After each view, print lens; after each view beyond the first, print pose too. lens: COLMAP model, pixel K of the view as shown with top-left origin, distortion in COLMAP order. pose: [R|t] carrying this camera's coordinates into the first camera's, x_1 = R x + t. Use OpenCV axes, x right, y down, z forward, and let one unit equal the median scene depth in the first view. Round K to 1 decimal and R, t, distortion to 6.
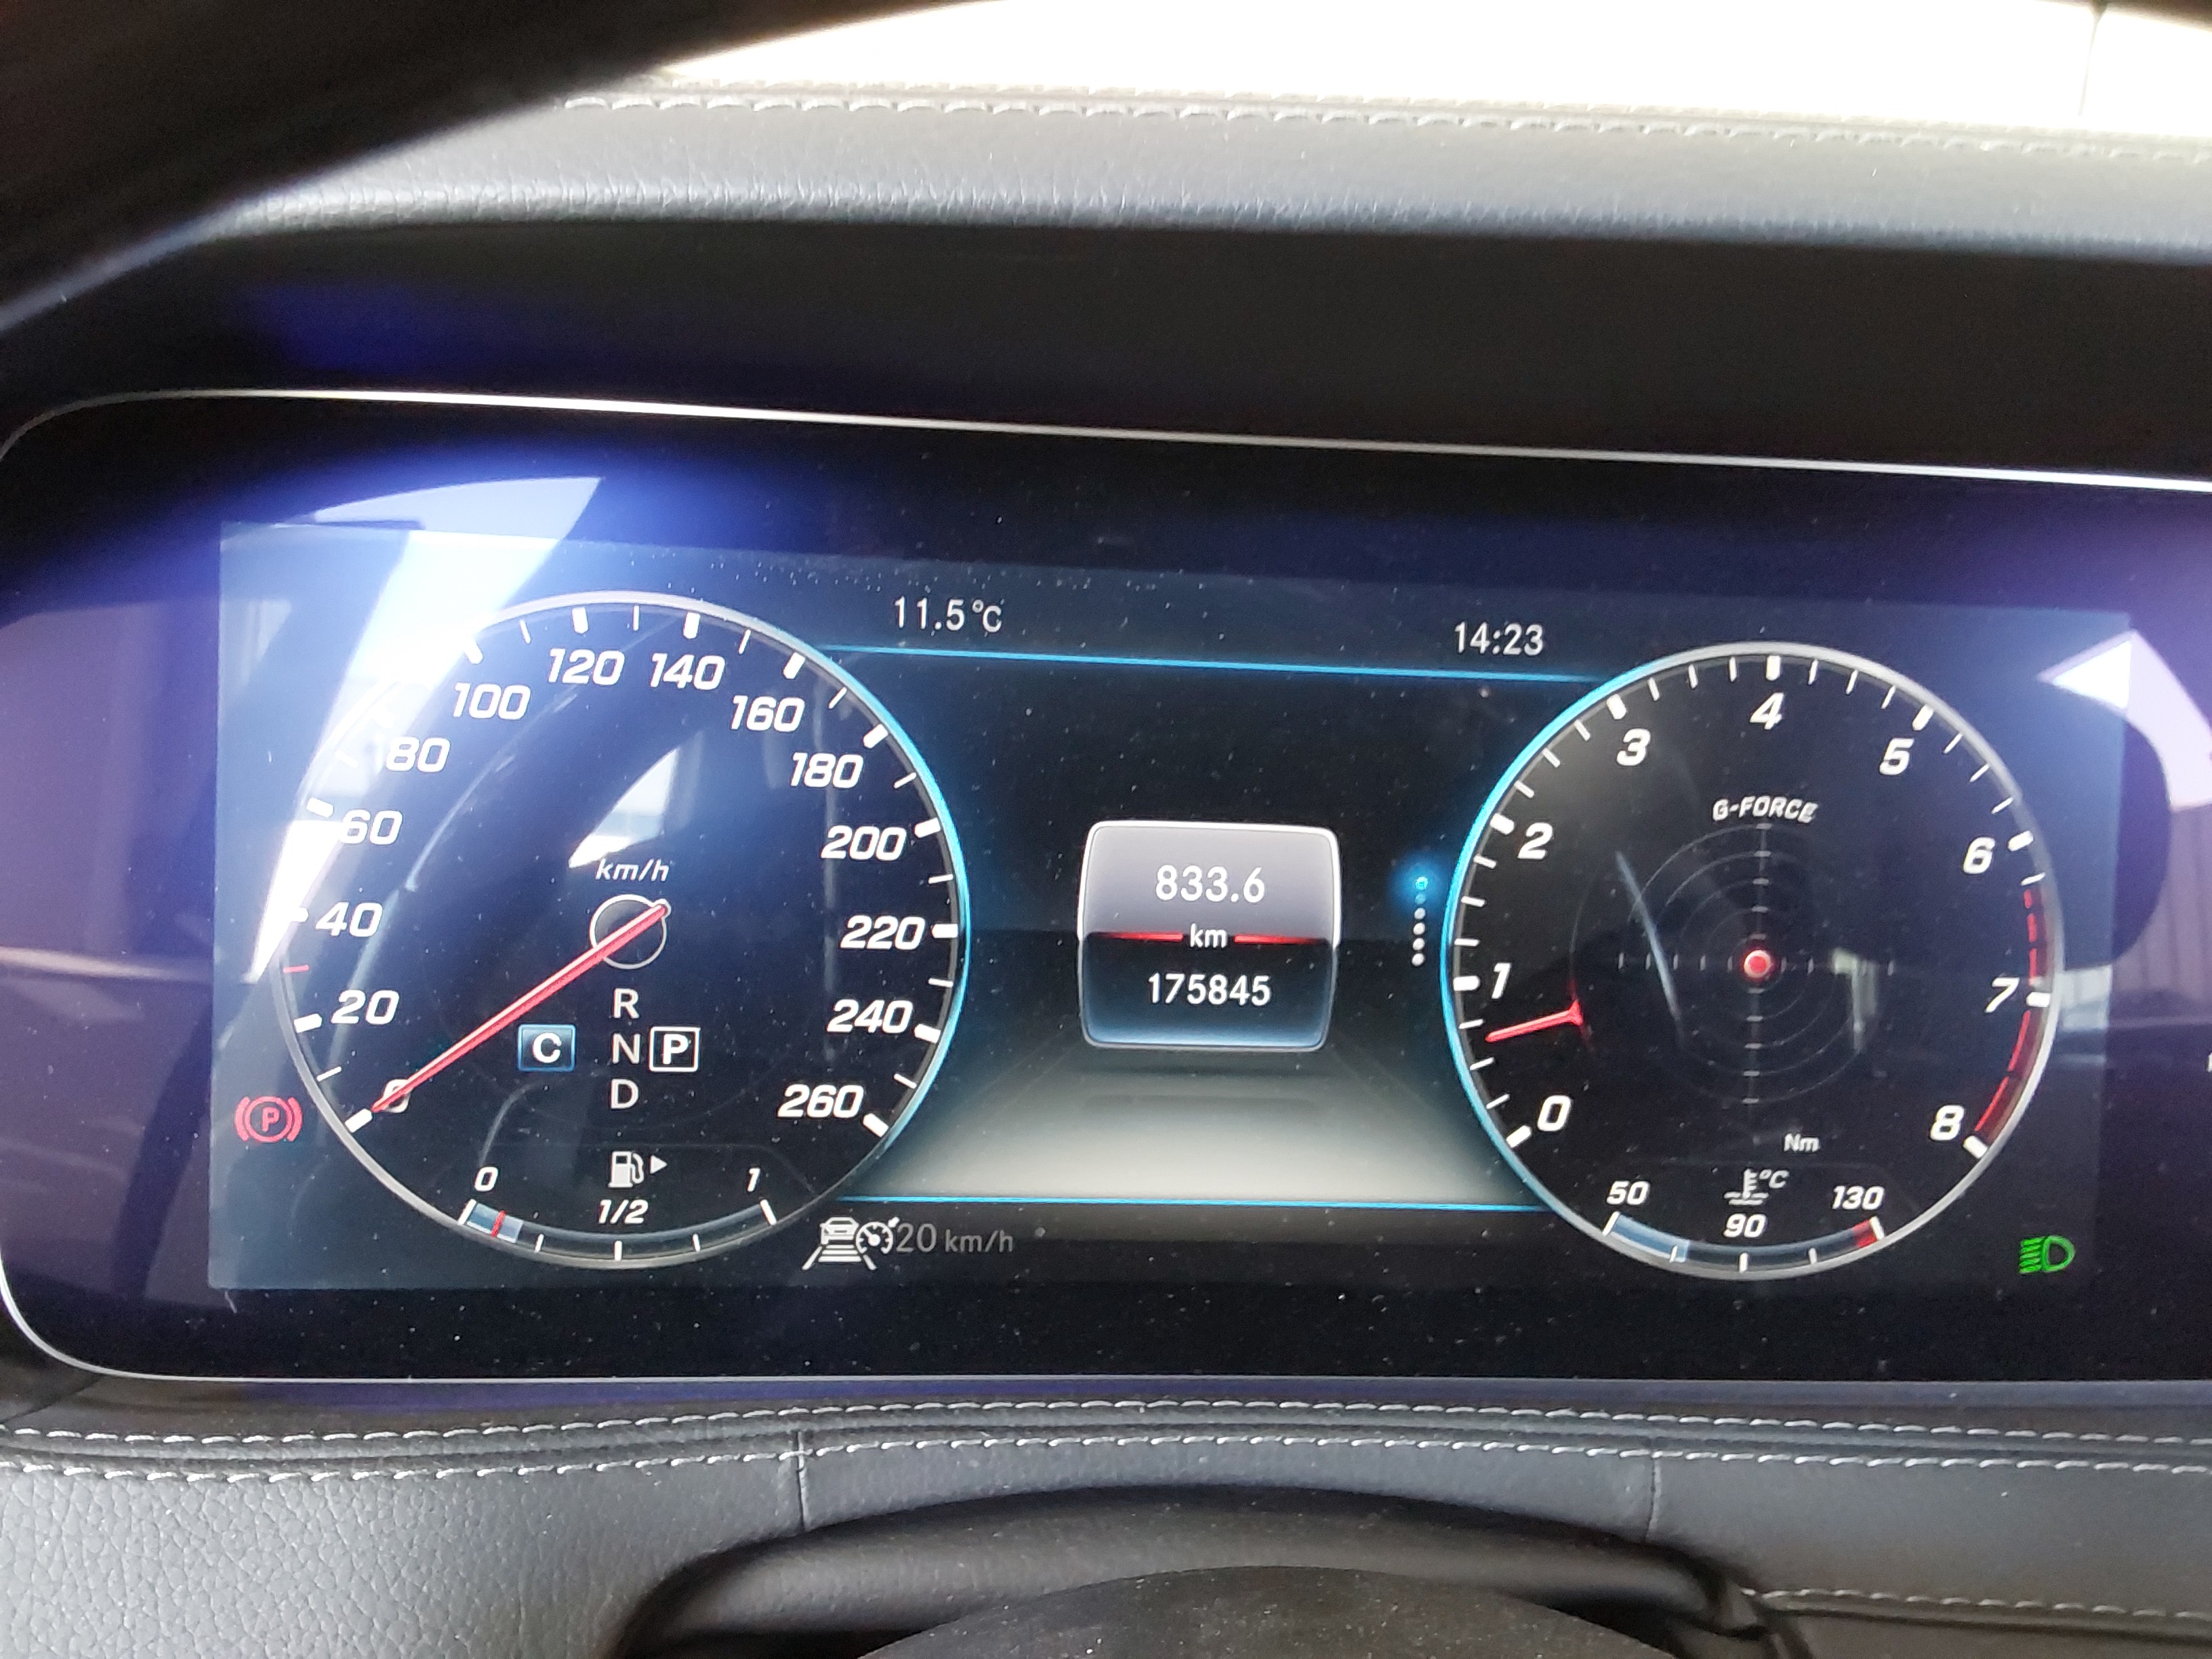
lens RADIAL K [[1780.5, 0, 1050.4], [0, 1780.5, 834.1], [0, 0, 1]] dist [0.081512, -0.065265]
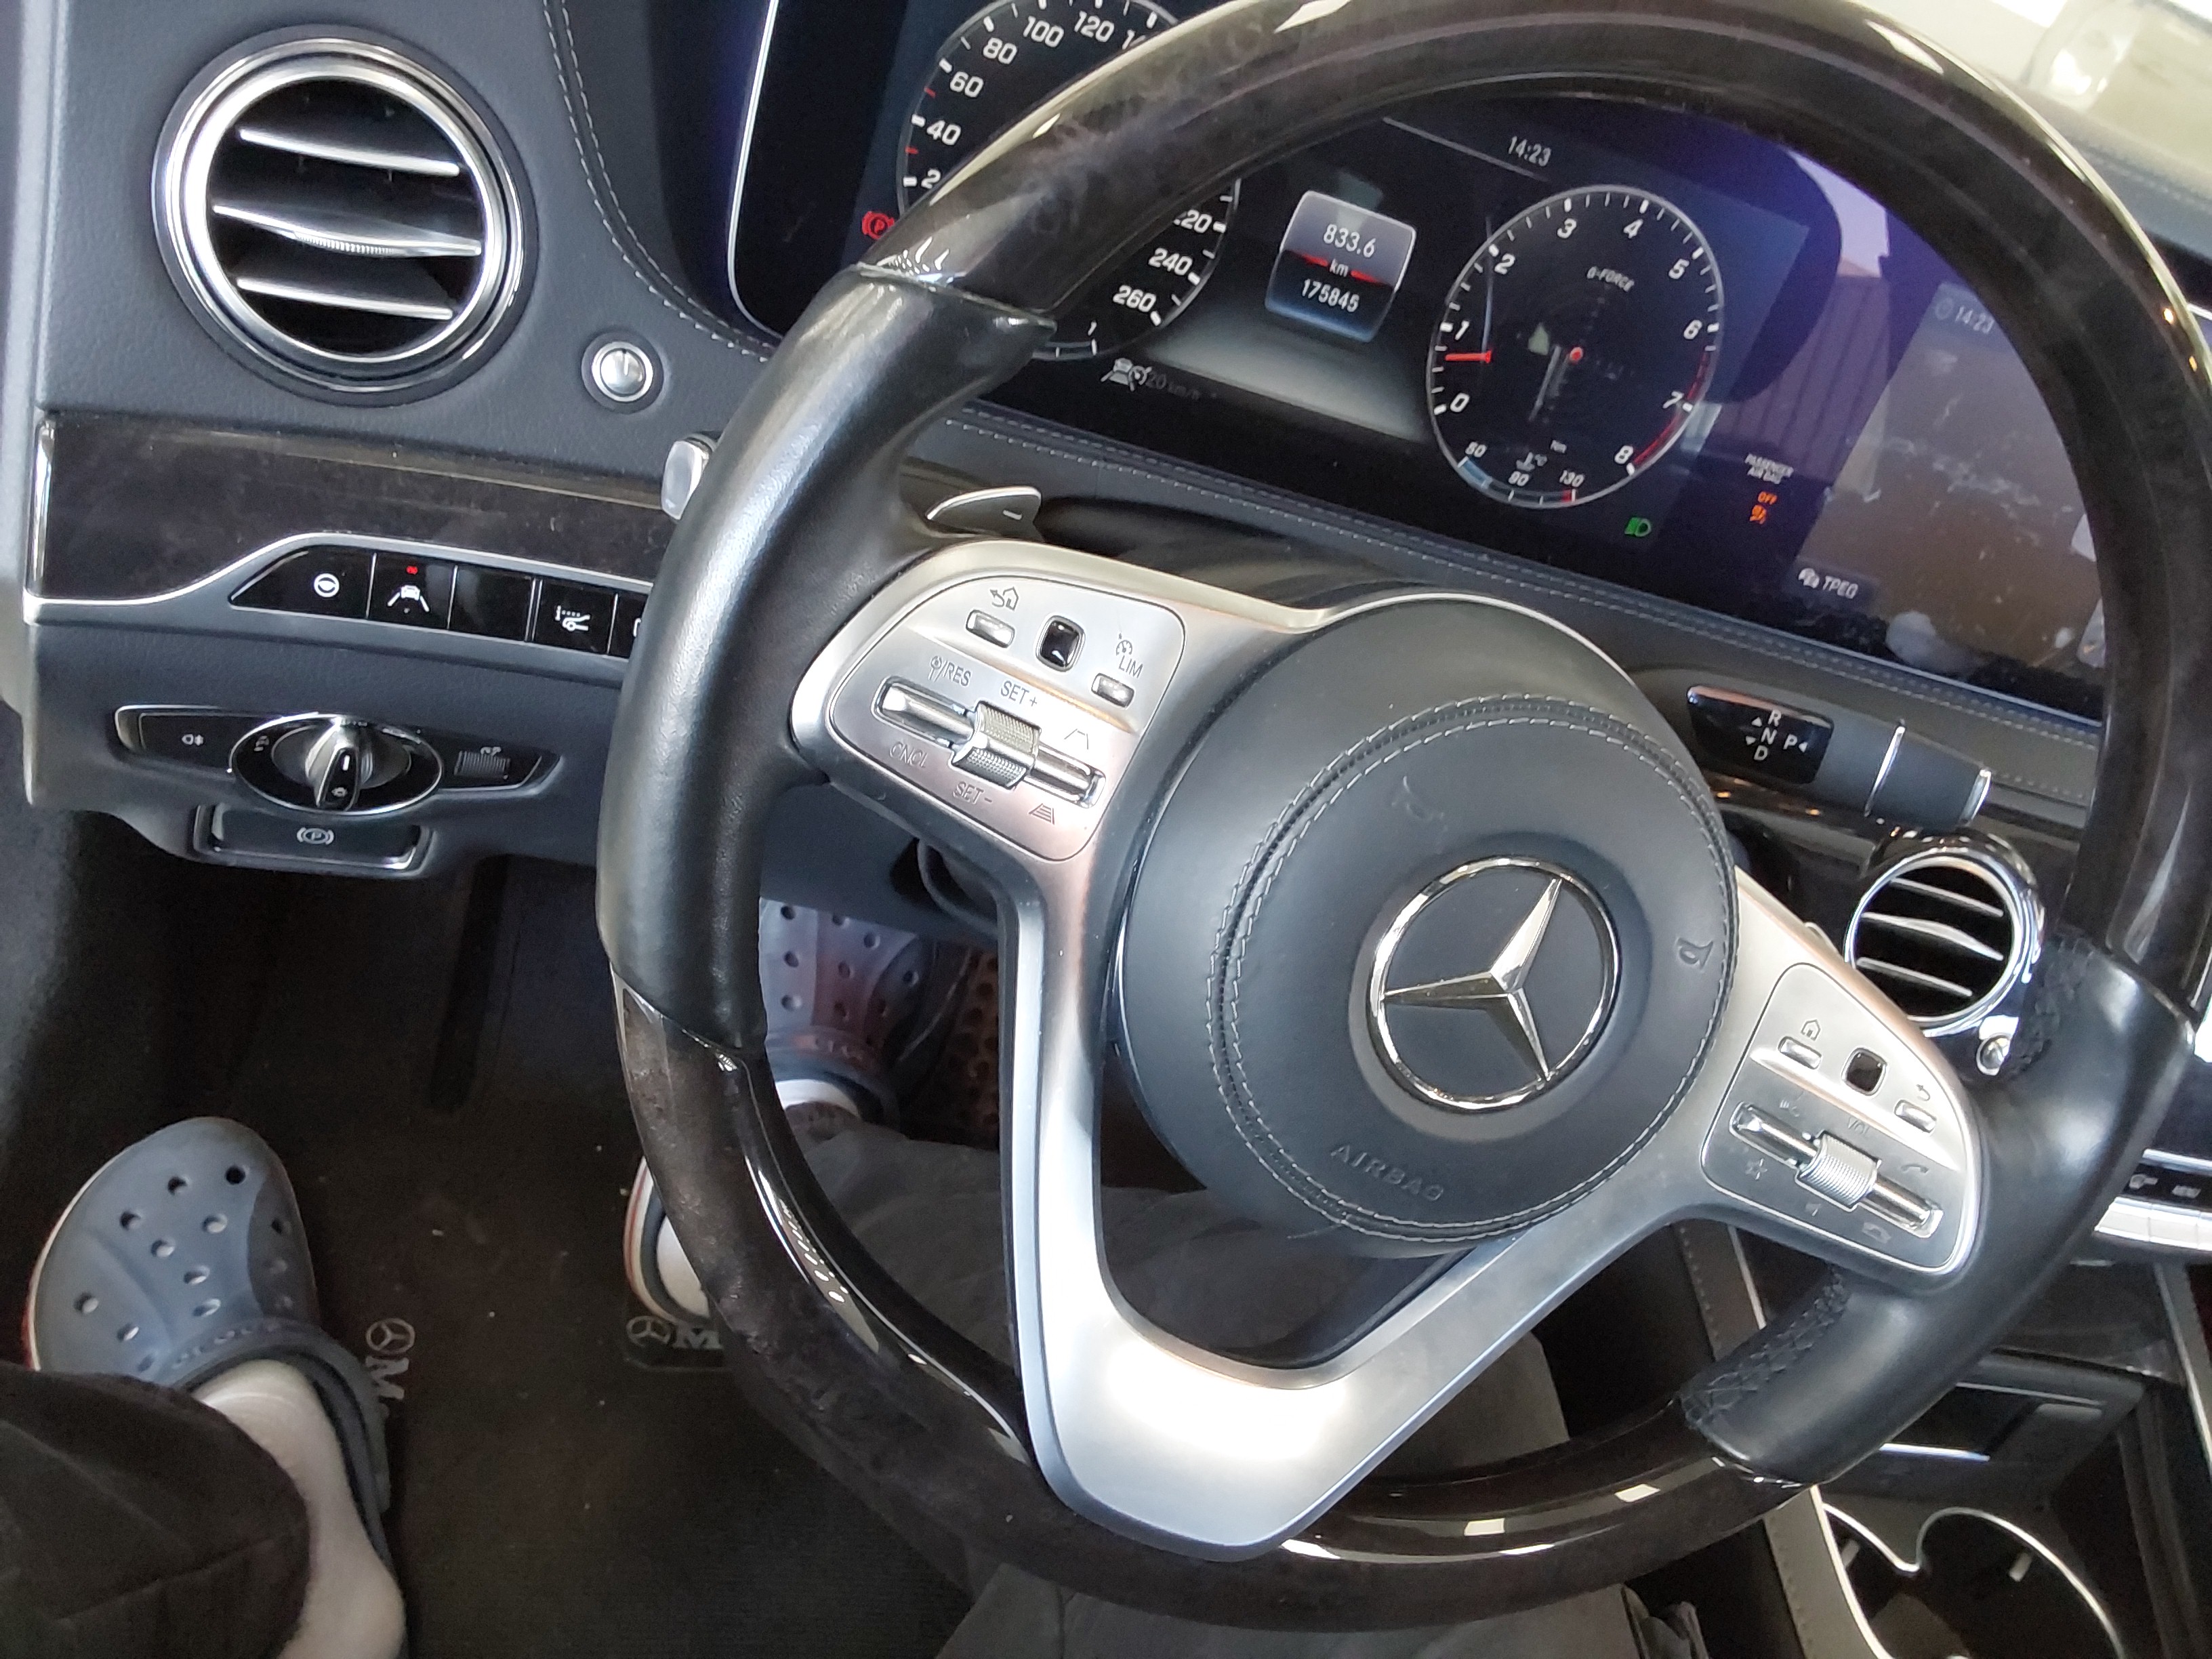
lens RADIAL K [[1780.5, 0, 1089.6], [0, 1780.5, 837.7], [0, 0, 1]] dist [0.081512, -0.065265]
pose [[0.945201, 0.200744, 0.257480, -0.542871], [-0.289102, 0.881061, 0.374368, -0.049176], [-0.151704, -0.428291, 0.890816, -0.960769]]
